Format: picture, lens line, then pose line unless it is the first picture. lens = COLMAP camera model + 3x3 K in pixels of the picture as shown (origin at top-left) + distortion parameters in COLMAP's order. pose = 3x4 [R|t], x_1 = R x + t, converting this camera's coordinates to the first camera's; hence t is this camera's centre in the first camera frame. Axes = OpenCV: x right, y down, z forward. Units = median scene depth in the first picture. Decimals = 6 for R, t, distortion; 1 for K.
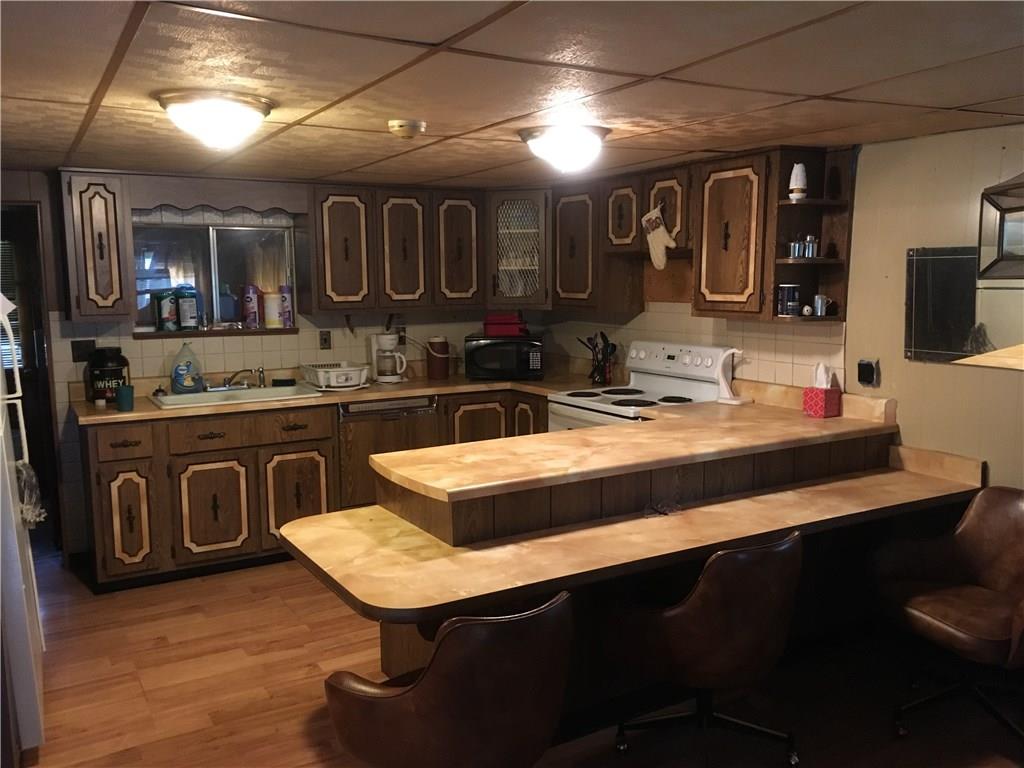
lens RADIAL K [[875.9, 0, 512.0], [0, 875.9, 384.0], [0, 0, 1]] dist [0.065039, 0.001723]
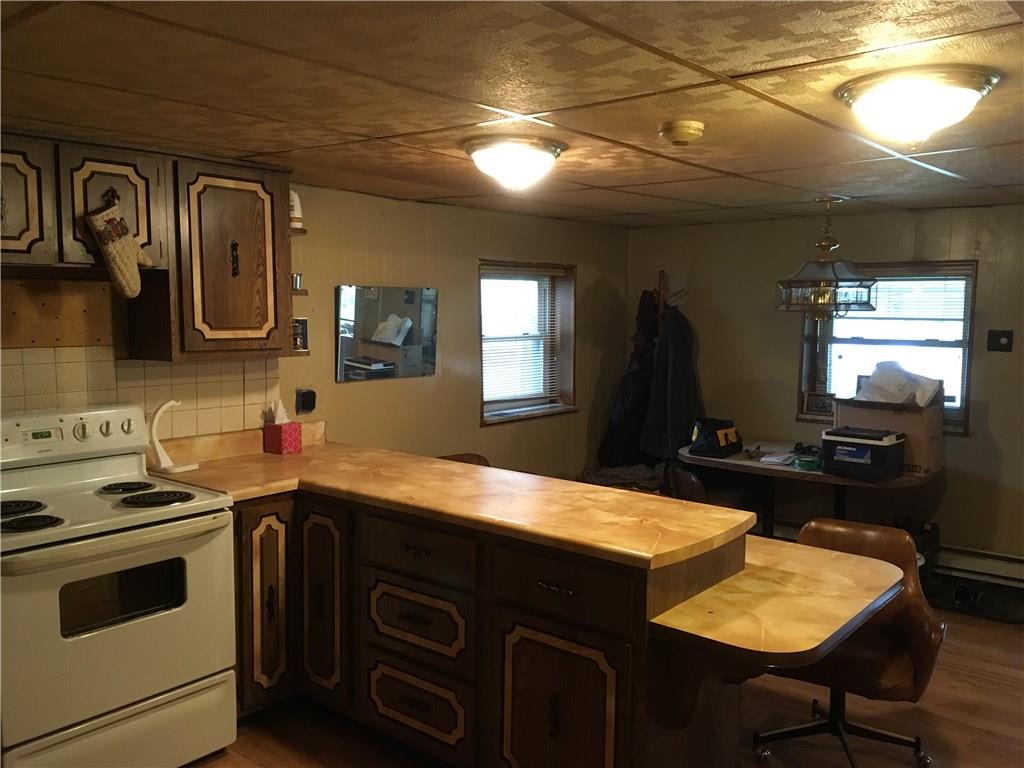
lens RADIAL K [[875.9, 0, 512.0], [0, 875.9, 384.0], [0, 0, 1]] dist [0.065039, 0.001723]
pose [[-0.344945, -0.077784, 0.935394, -0.661336], [0.112191, 0.985999, 0.123365, -0.133995], [-0.931894, 0.147497, -0.331388, 1.117499]]
